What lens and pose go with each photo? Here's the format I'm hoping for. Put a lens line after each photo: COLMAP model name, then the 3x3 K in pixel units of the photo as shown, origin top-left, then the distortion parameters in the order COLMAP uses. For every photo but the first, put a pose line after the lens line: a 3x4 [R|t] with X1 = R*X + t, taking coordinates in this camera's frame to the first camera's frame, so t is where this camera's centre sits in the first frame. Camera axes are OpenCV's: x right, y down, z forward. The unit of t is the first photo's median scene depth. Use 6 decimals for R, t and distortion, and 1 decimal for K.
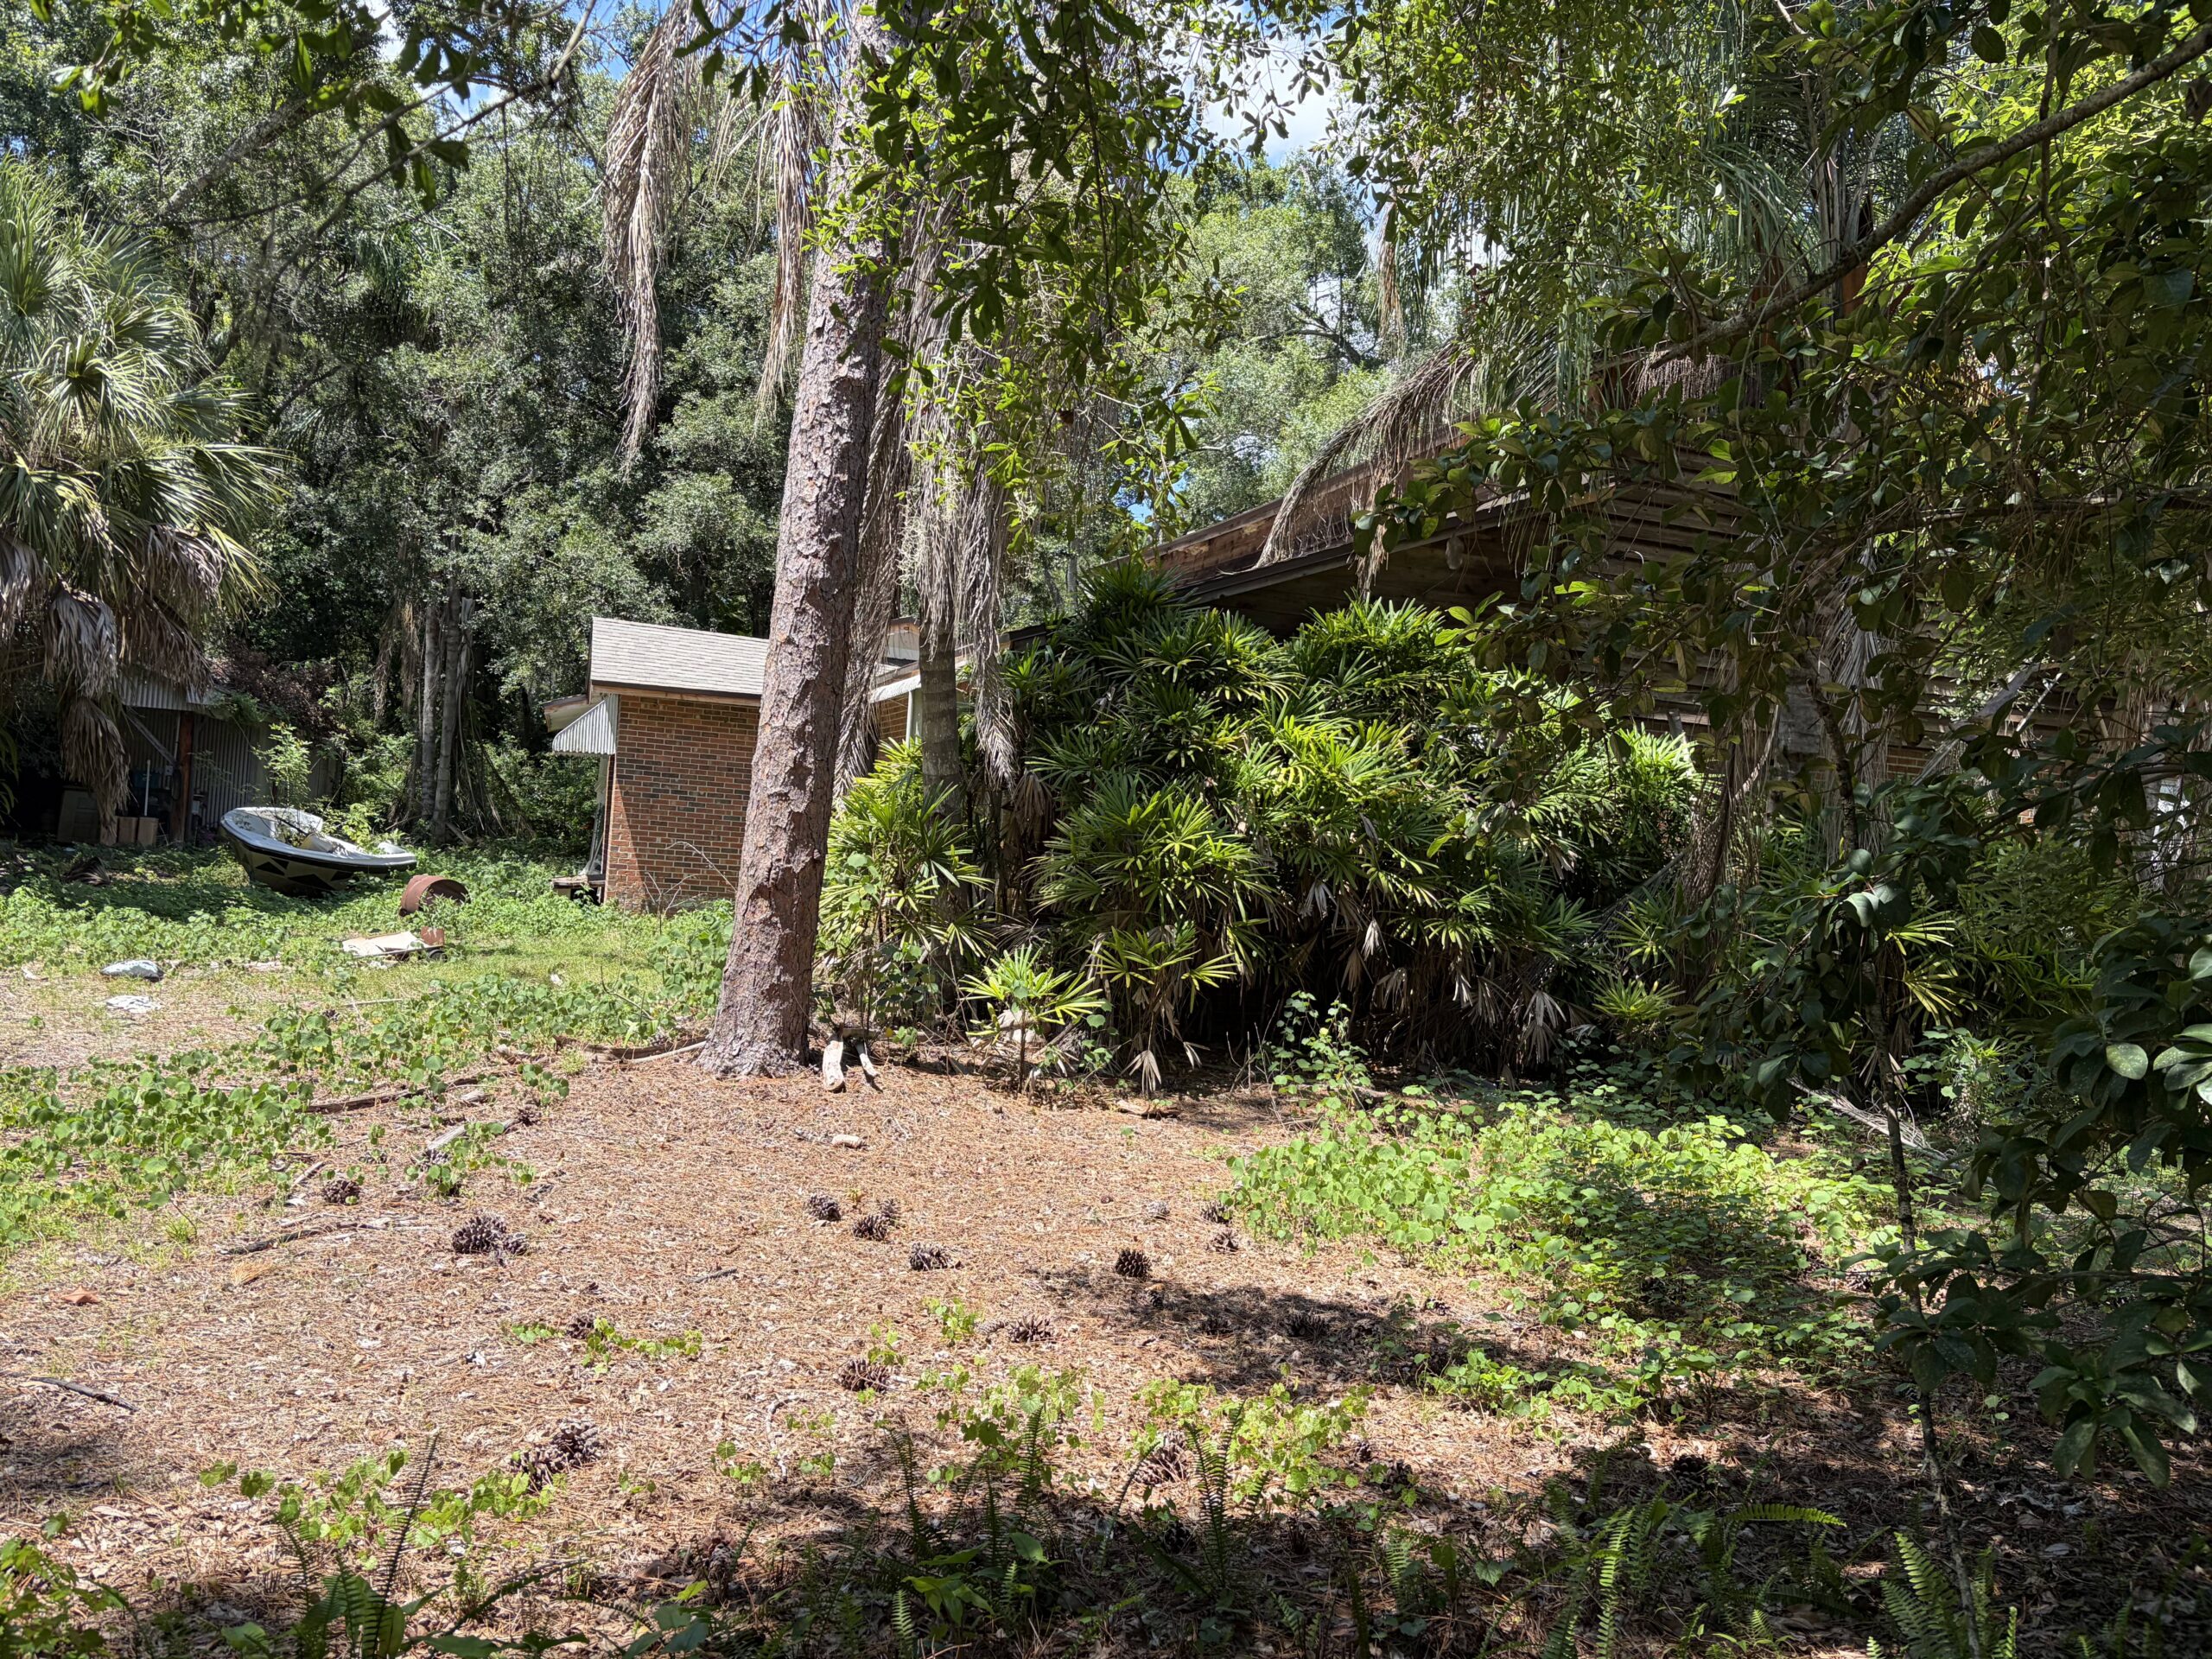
lens RADIAL K [[1666.9, 0, 1101.9], [0, 1666.9, 846.2], [0, 0, 1]] dist [0.077485, -0.093309]
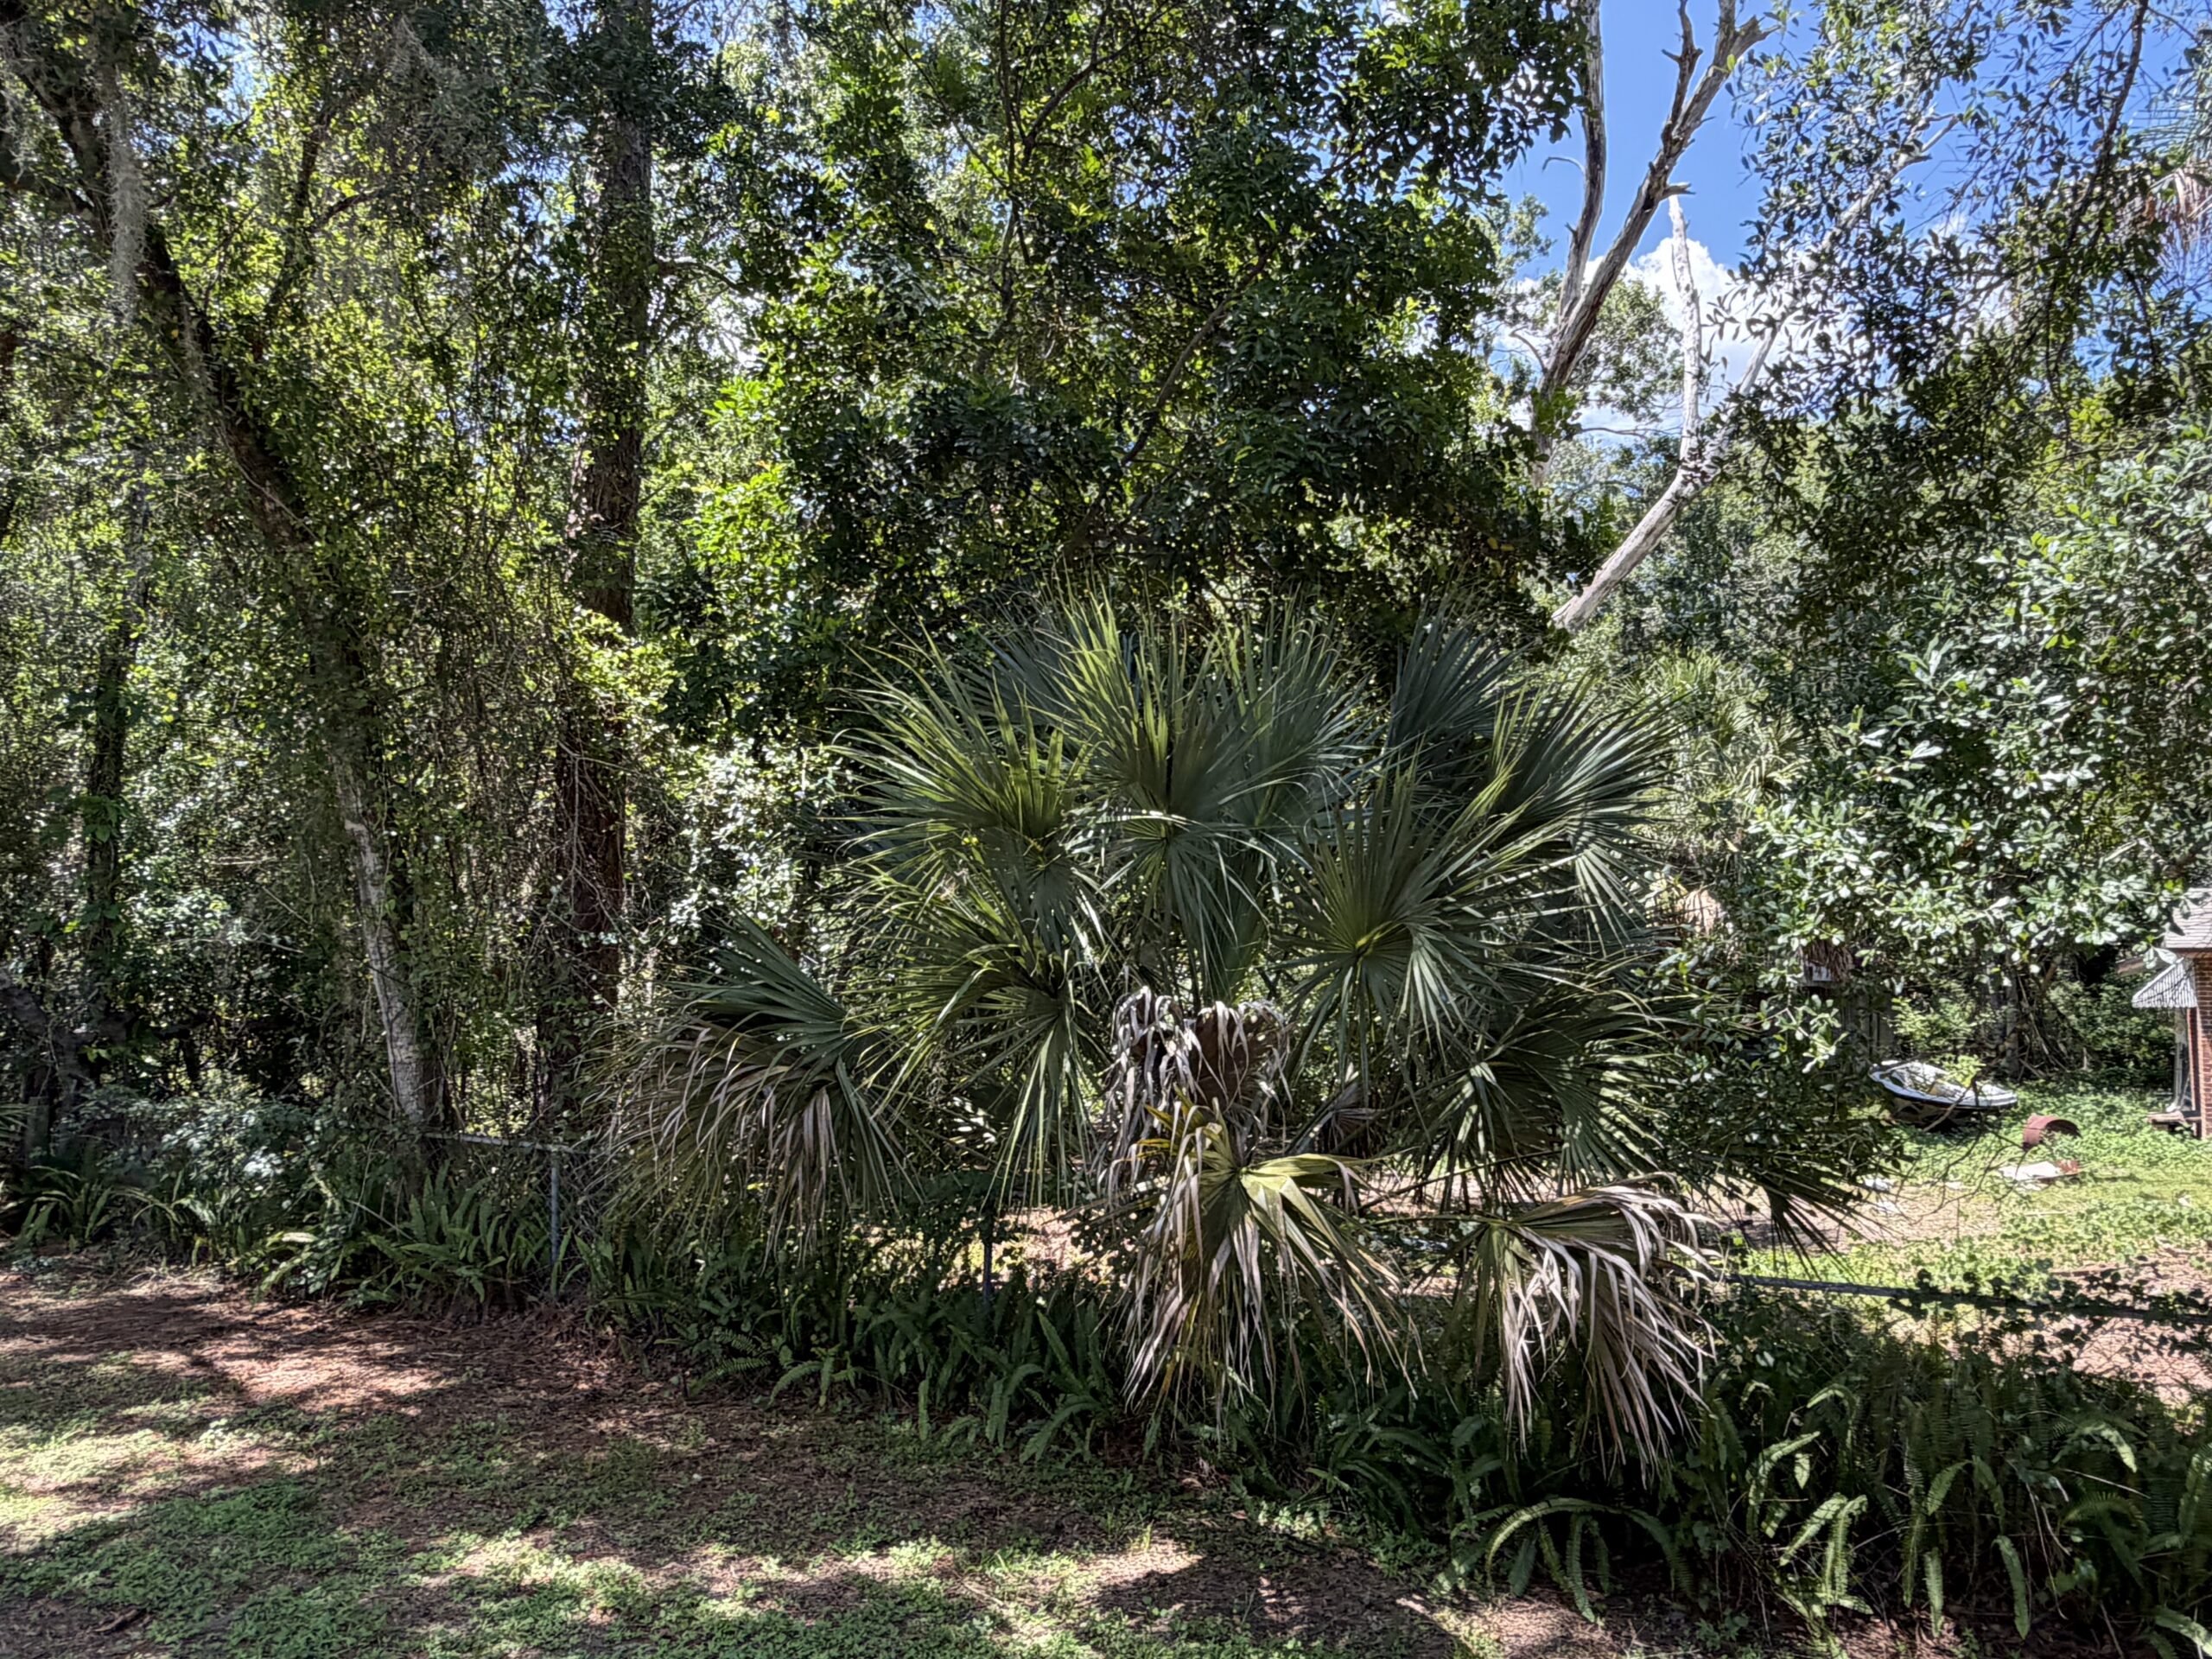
lens RADIAL K [[1592.3, 0, 1106.0], [0, 1592.3, 829.5], [0, 0, 1]] dist [0.005990, 0.000827]
pose [[0.646526, -0.140821, -0.749782, 0.138094], [0.028701, 0.986610, -0.160553, -0.040906], [0.762352, 0.082283, 0.641911, -0.598962]]
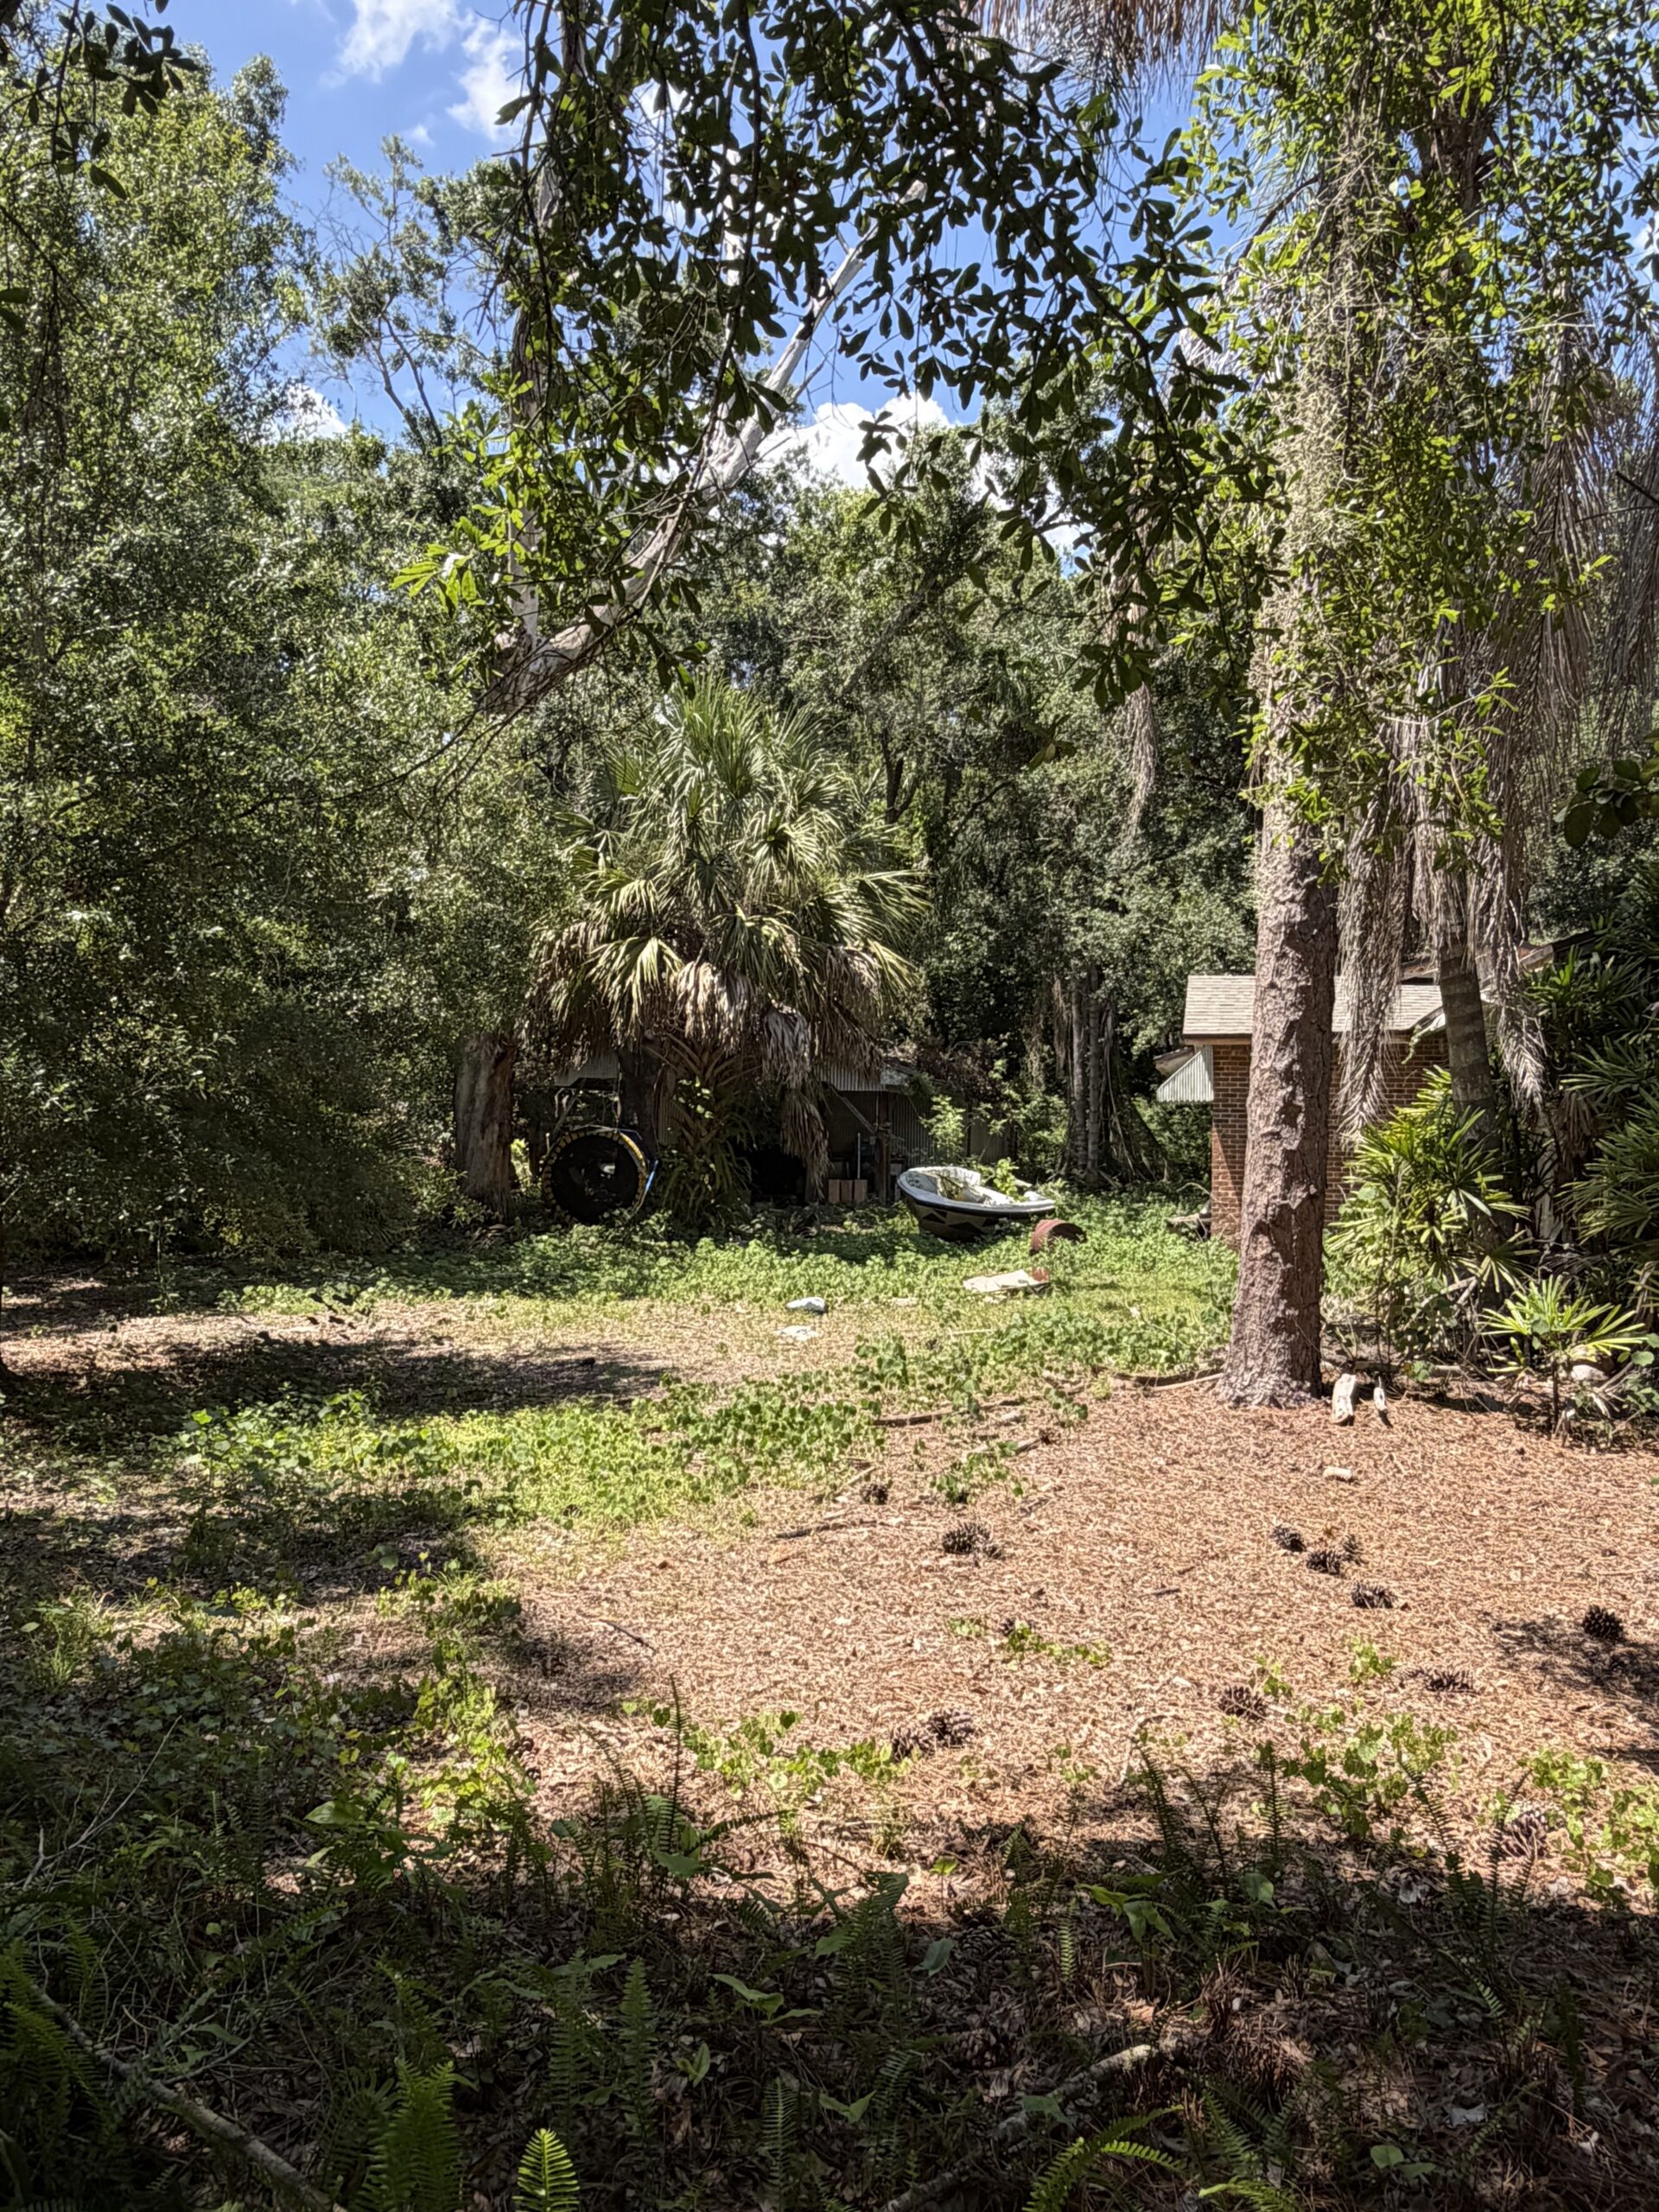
lens RADIAL K [[1592.3, 0, 815.7], [0, 1592.3, 1117.1], [0, 0, 1]] dist [0.005990, 0.000827]
pose [[0.841219, -0.069808, -0.536169, 0.085942], [0.047663, 0.997344, -0.055070, -0.000309], [0.538590, 0.020770, 0.842312, 0.014789]]
